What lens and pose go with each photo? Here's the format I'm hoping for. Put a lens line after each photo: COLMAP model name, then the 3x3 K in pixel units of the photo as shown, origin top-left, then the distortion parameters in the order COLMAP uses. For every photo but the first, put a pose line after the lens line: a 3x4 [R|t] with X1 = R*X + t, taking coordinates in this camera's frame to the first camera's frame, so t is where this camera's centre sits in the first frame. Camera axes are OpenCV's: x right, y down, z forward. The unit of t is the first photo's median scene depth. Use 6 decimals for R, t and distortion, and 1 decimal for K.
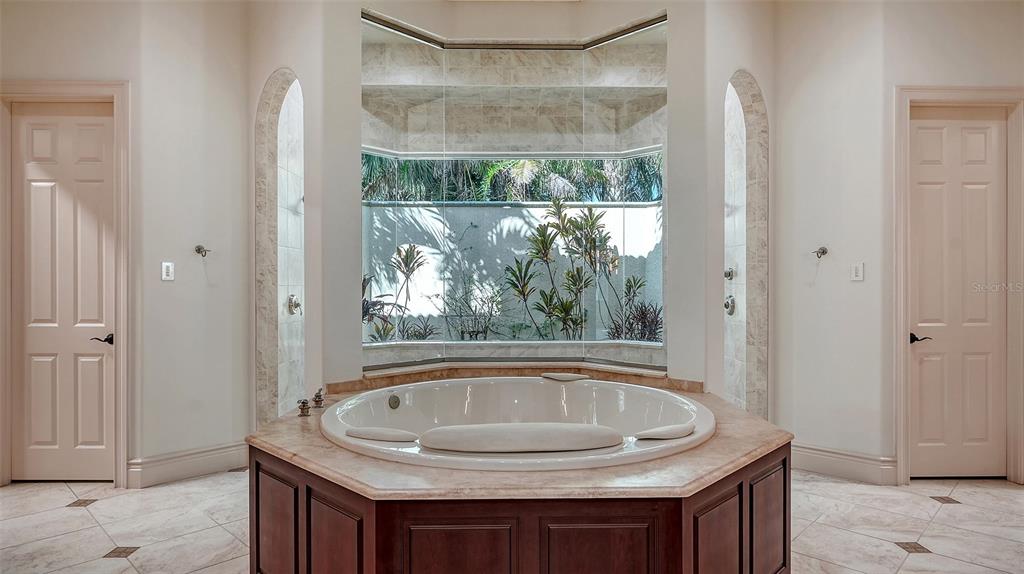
lens RADIAL K [[609.2, 0, 486.6], [0, 609.2, 280.1], [0, 0, 1]] dist [0.004116, 0.000435]
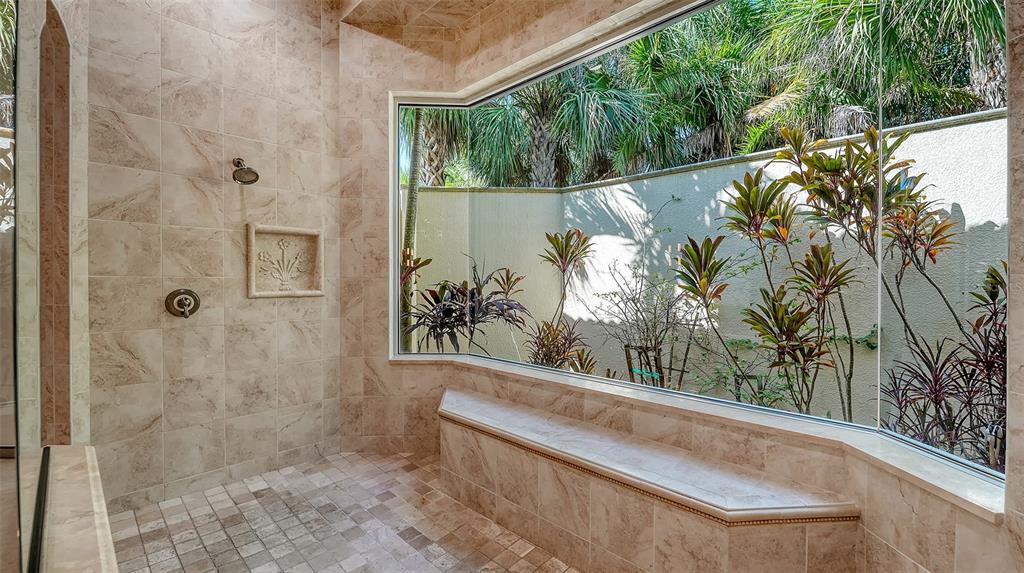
lens RADIAL K [[423.1, 0, 511.0], [0, 423.1, 287.7], [0, 0, 1]] dist [-0.001590, -0.000895]
pose [[0.741582, 0.001637, -0.670860, 0.190907], [0.002179, 0.999986, 0.004849, 0.011005], [0.670859, -0.005058, 0.741568, 0.548093]]
